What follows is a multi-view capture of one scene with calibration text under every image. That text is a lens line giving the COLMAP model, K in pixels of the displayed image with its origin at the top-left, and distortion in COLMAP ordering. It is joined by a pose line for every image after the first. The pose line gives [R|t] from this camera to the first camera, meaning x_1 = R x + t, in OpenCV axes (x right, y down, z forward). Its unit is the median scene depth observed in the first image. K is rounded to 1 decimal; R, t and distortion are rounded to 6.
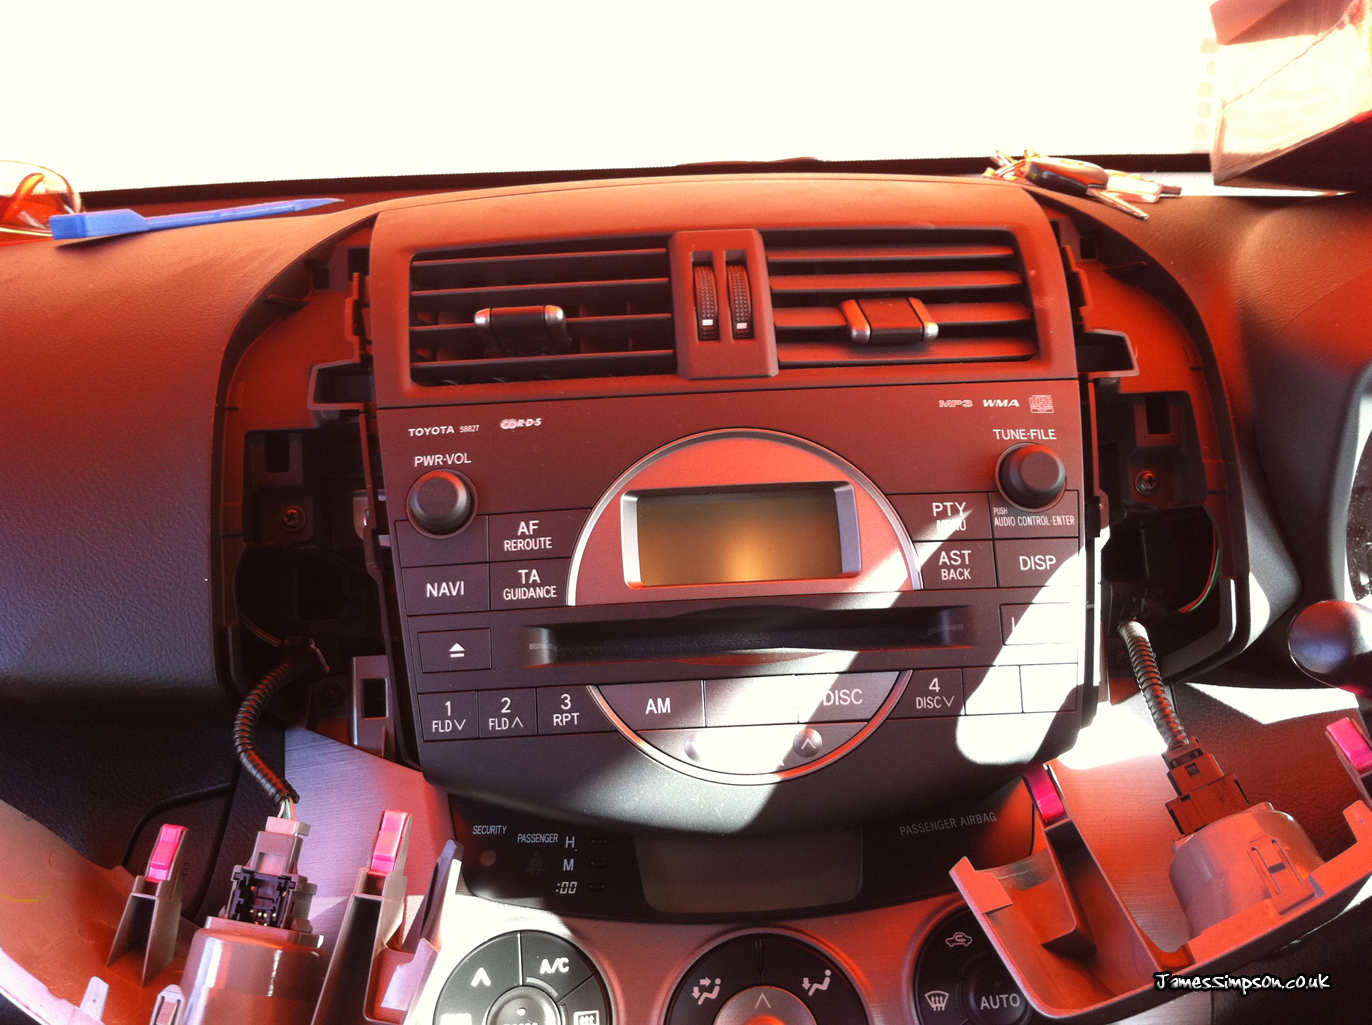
lens RADIAL K [[1404.5, 0, 649.0], [0, 1404.5, 513.5], [0, 0, 1]] dist [0.121273, -0.522800]
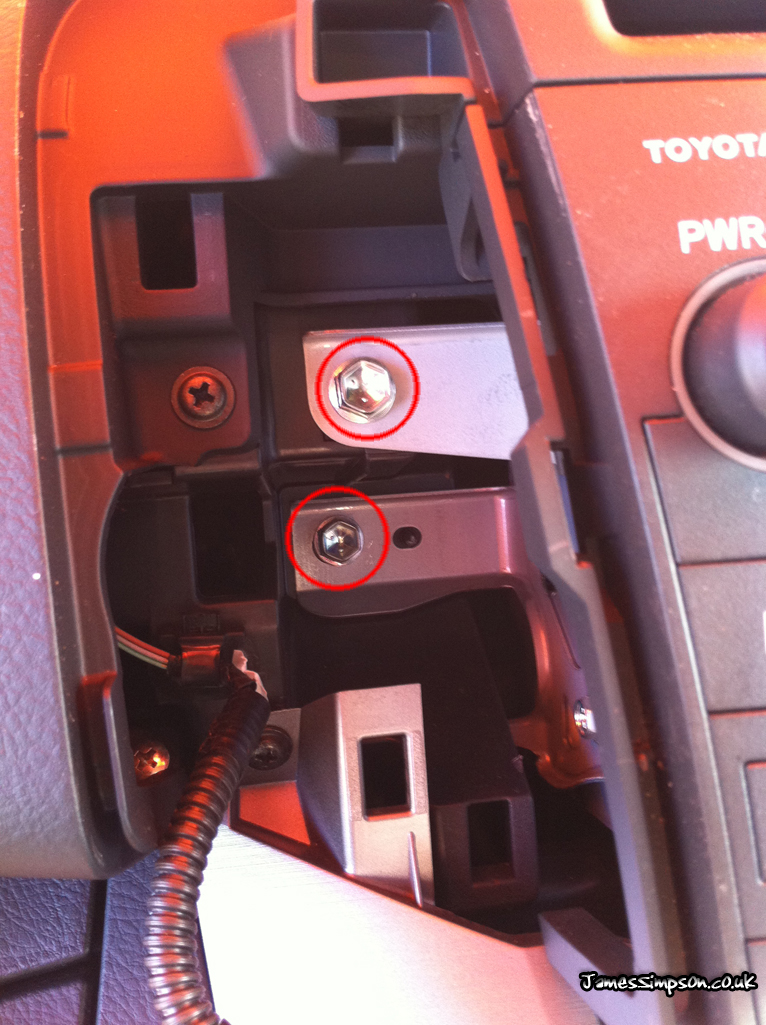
lens RADIAL K [[1049.3, 0, 381.6], [0, 1049.3, 512.9], [0, 0, 1]] dist [0.121273, -0.522800]
pose [[0.992193, -0.024434, 0.122292, -0.266953], [0.006627, 0.989564, 0.143945, -0.008632], [-0.124533, -0.142011, 0.982000, 0.747663]]
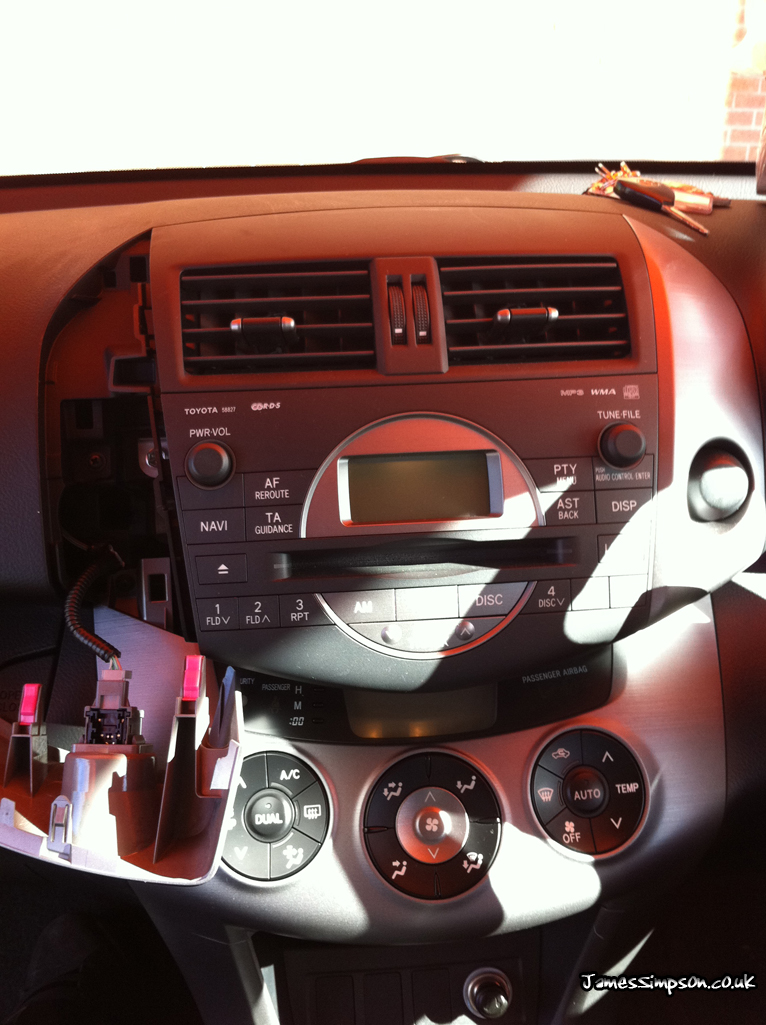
lens RADIAL K [[1049.3, 0, 381.6], [0, 1049.3, 512.9], [0, 0, 1]] dist [0.121273, -0.522800]
pose [[0.998192, 0.003339, 0.060011, -0.038430], [-0.011759, 0.990011, 0.140497, -0.107076], [-0.058943, -0.140949, 0.988261, -0.055841]]
